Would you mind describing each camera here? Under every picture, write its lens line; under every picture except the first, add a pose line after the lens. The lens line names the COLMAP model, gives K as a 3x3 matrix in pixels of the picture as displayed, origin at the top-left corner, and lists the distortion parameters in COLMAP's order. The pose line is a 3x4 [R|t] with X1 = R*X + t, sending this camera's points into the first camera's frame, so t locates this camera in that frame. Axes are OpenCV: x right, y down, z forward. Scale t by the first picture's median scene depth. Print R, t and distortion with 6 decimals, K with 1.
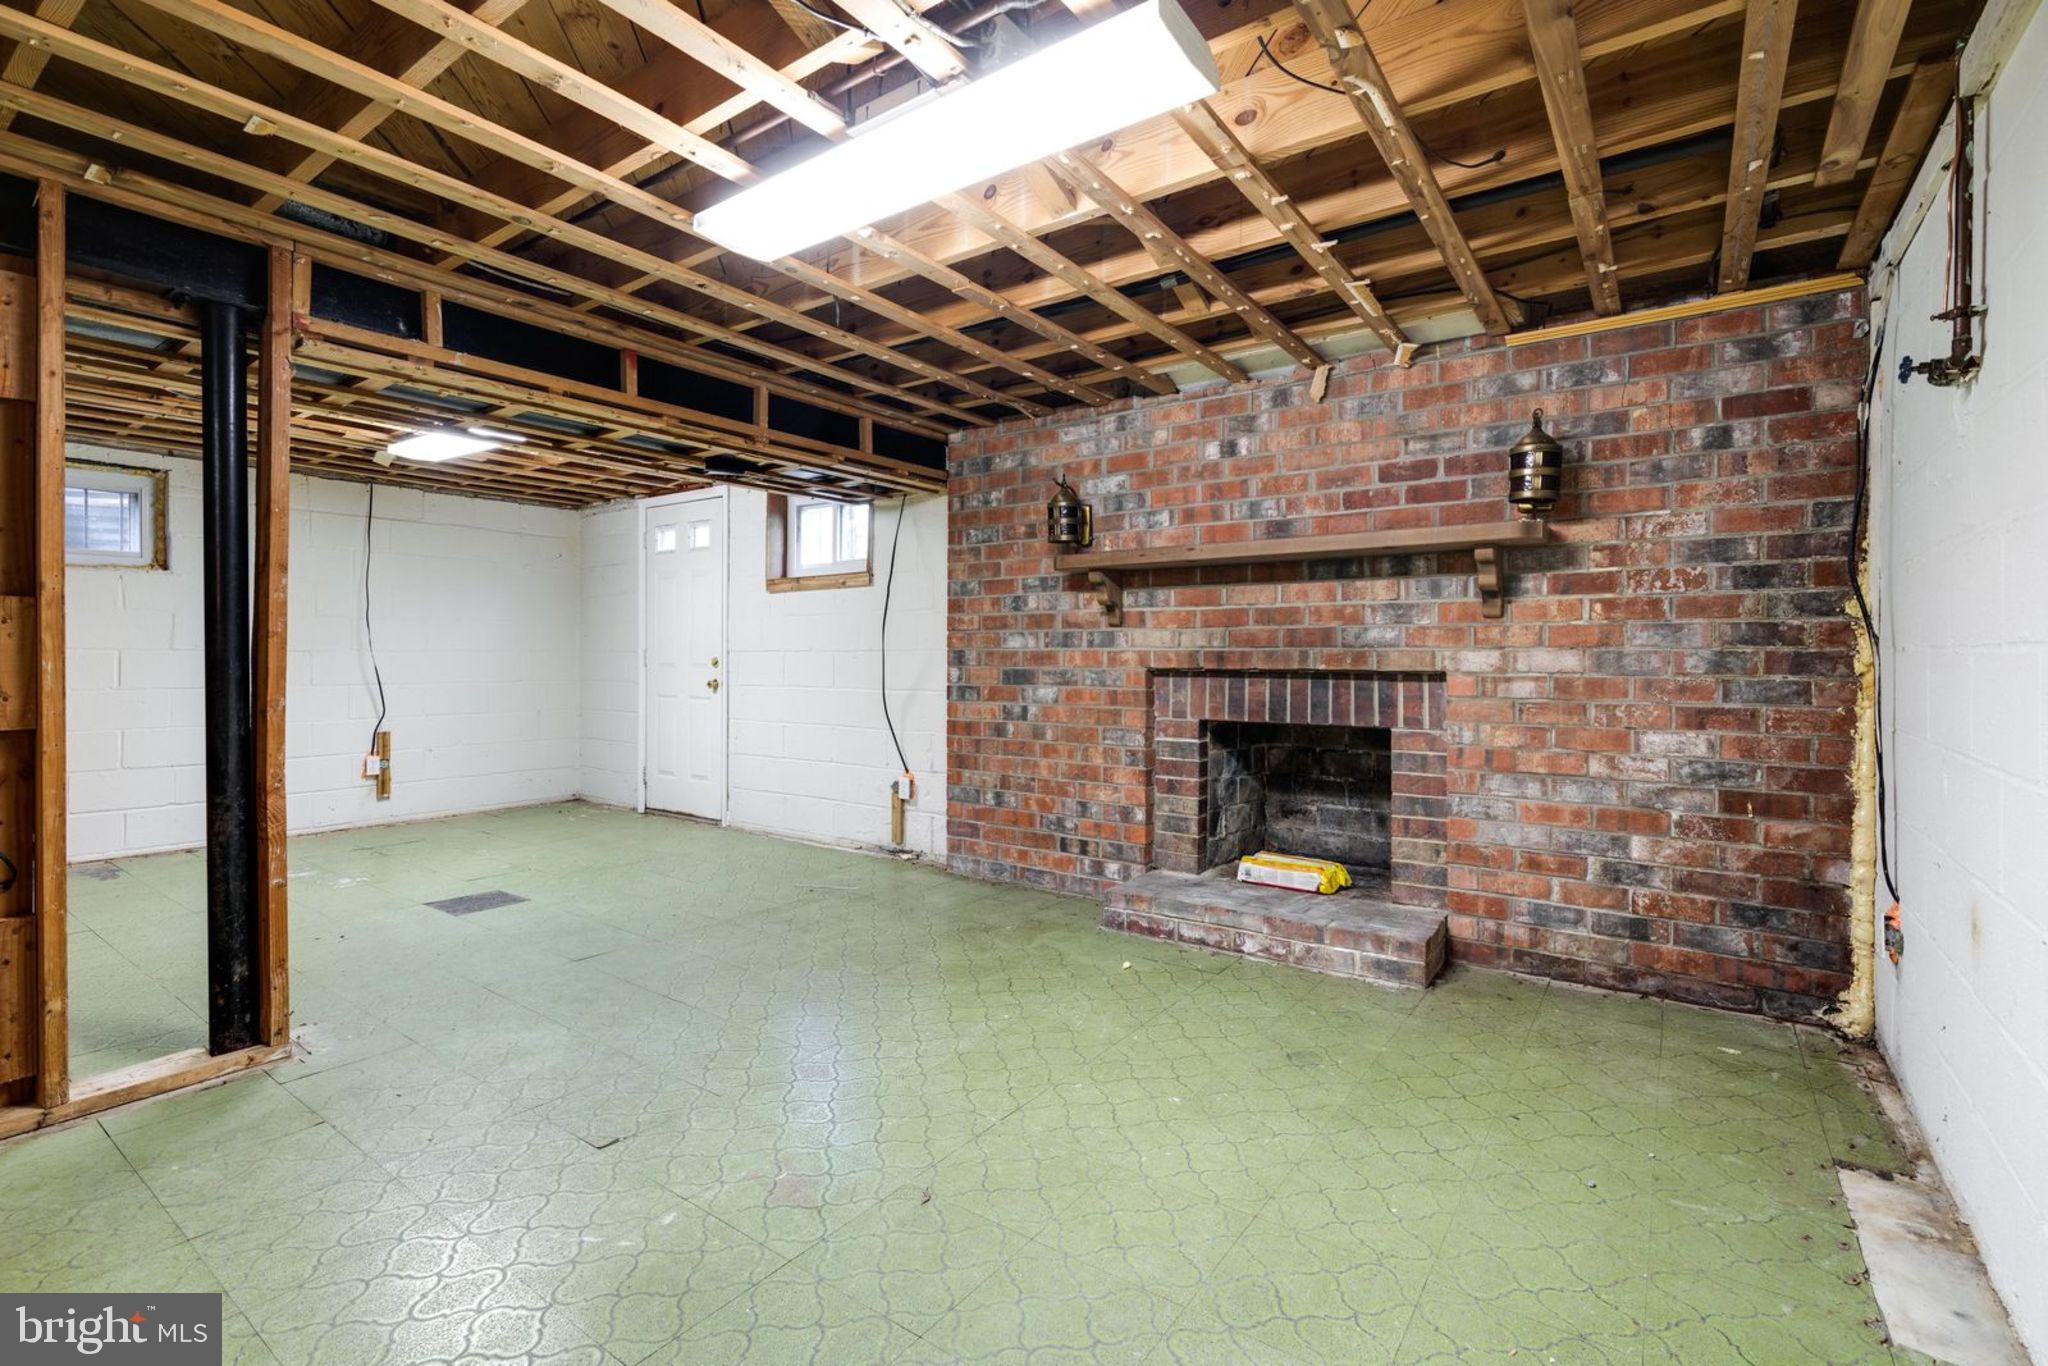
lens RADIAL K [[922.1, 0, 1018.4], [0, 922.1, 667.5], [0, 0, 1]] dist [-0.008516, 0.002904]
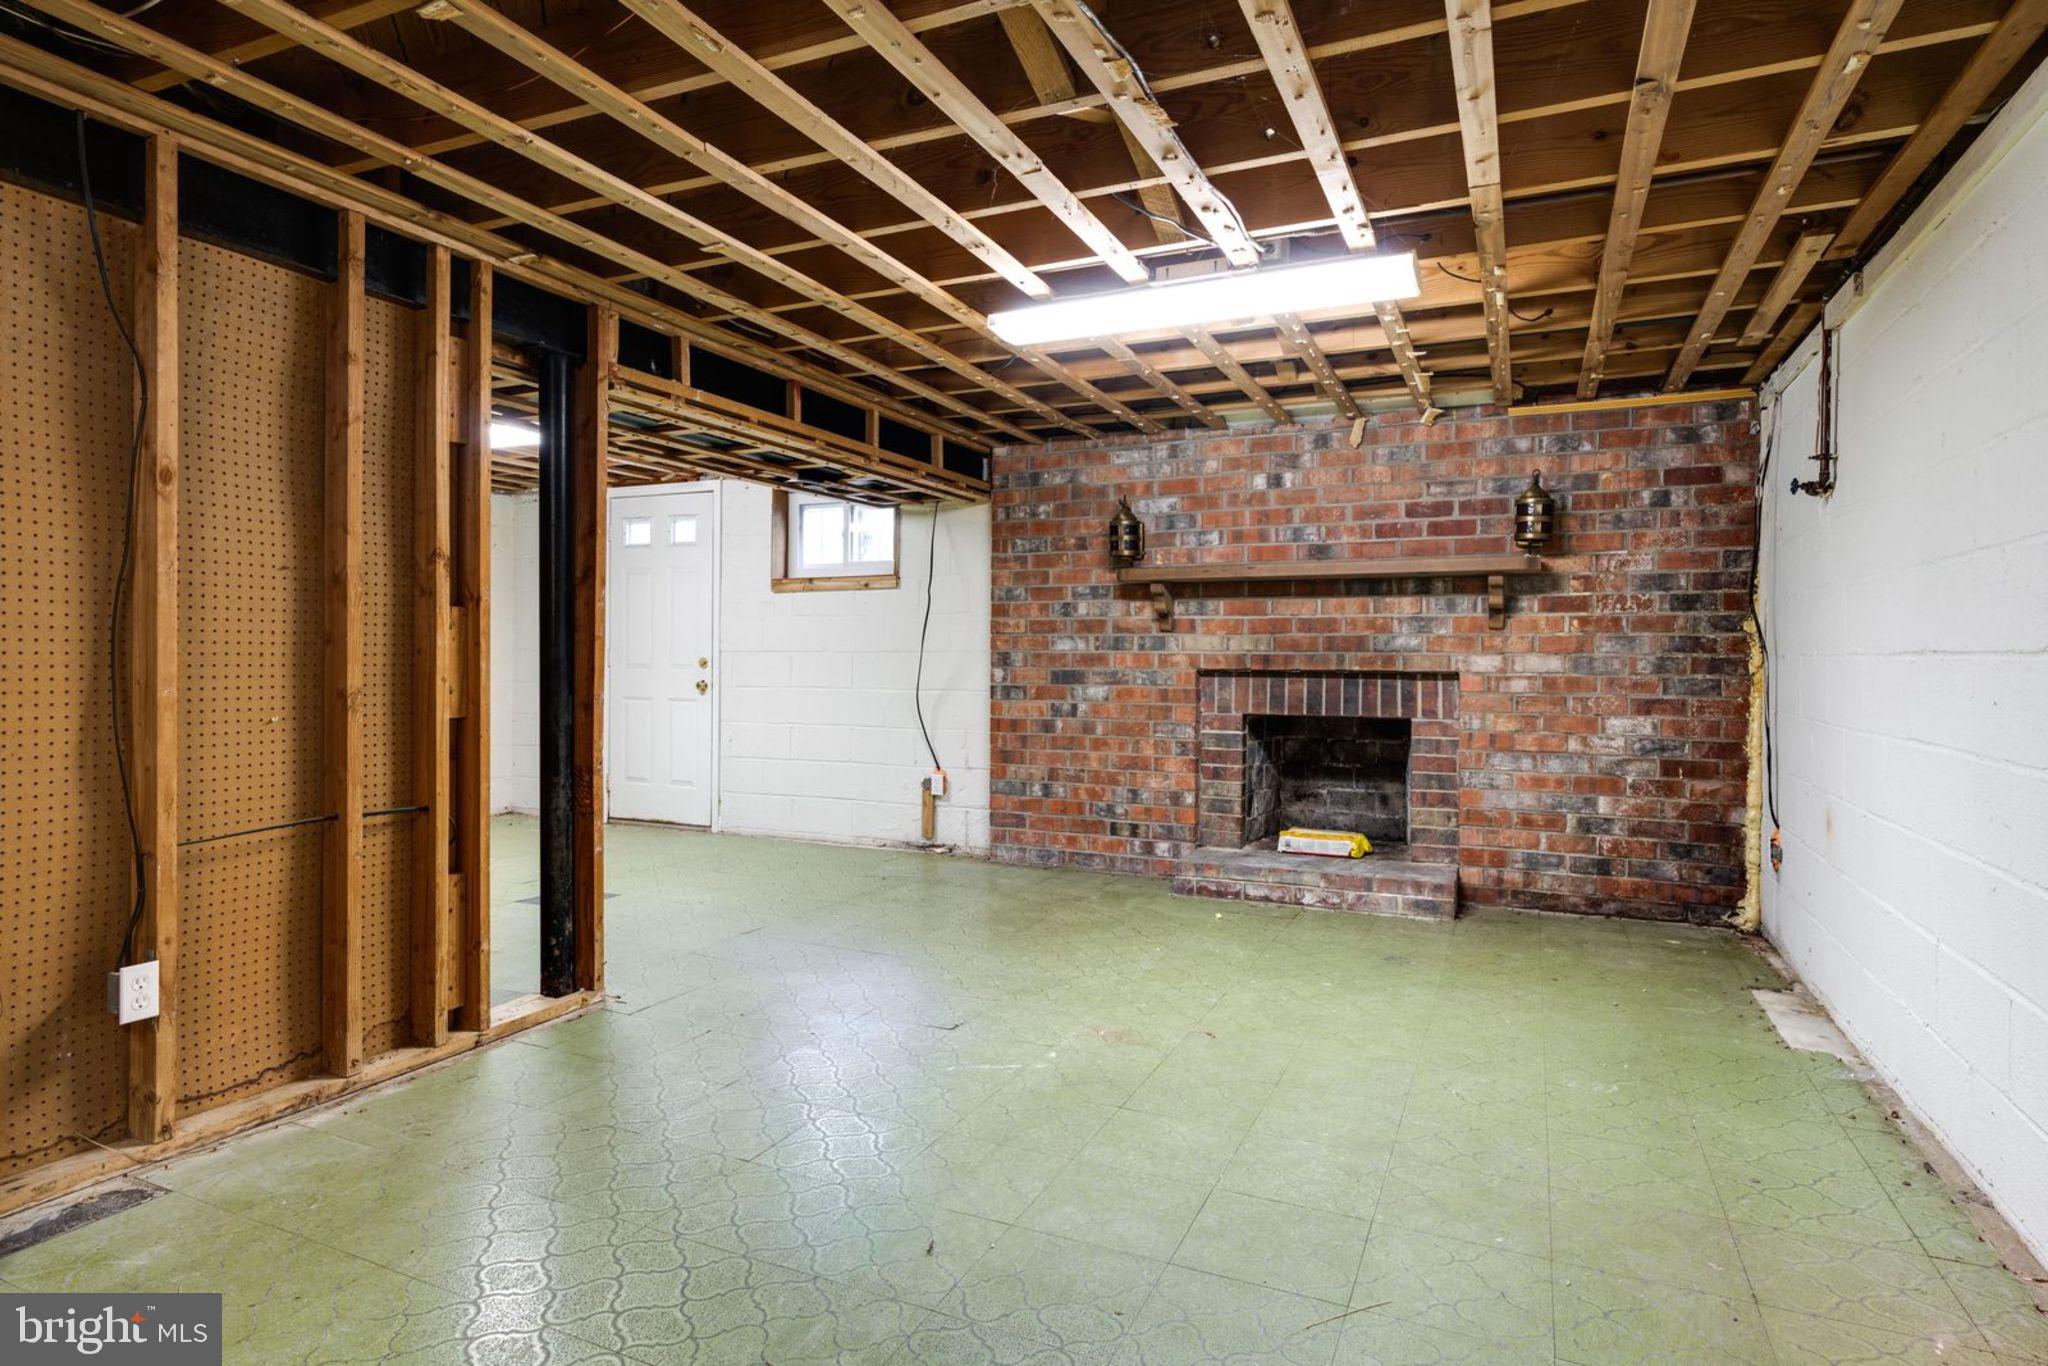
lens RADIAL K [[1090.7, 0, 1027.6], [0, 1090.7, 678.1], [0, 0, 1]] dist [-0.002844, -0.002847]
pose [[0.981845, 0.000105, 0.189686, -0.390157], [-0.001563, 0.999970, 0.007541, 0.002360], [-0.189679, -0.007700, 0.981816, -0.340268]]
